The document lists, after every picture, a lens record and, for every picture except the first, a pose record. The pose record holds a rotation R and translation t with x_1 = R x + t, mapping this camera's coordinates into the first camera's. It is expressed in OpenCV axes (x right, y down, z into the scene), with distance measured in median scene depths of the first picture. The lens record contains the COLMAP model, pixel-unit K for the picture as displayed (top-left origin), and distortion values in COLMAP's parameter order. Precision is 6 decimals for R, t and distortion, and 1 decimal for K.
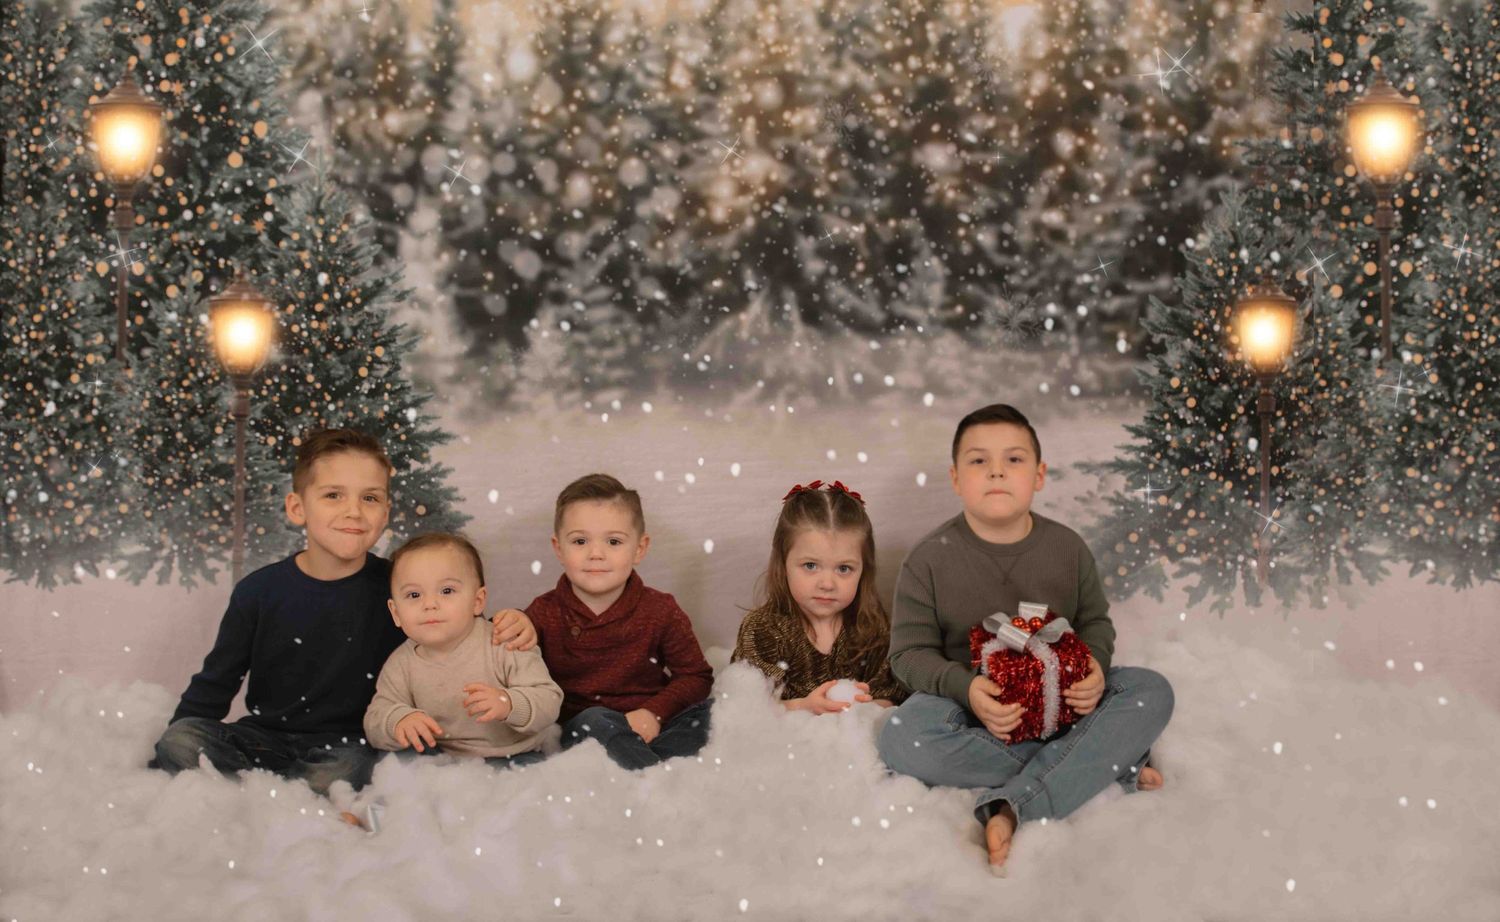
lens RADIAL K [[1472.5, 0, 750.0], [0, 1472.5, 461.0], [0, 0, 1]] dist [-0.045915, -0.008399]
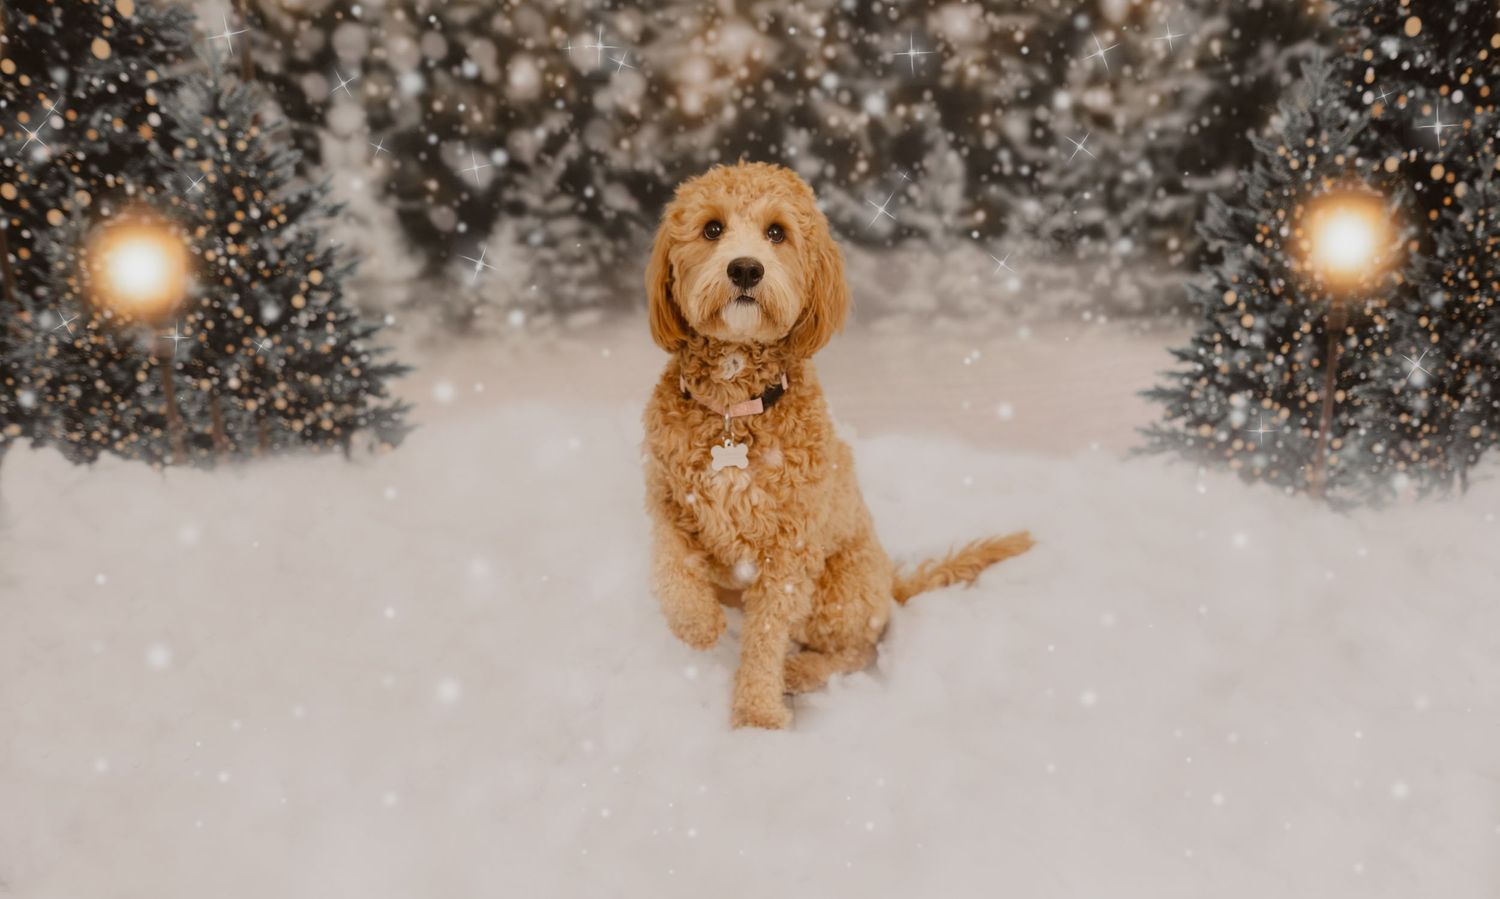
lens RADIAL K [[782.2, 0, 776.6], [0, 782.2, 407.3], [0, 0, 1]] dist [0.020192, -0.030625]
pose [[0.999131, -0.031007, 0.027857, 0.008891], [0.025534, 0.983533, 0.178917, -0.077691], [-0.032946, -0.178050, 0.983470, 0.534453]]
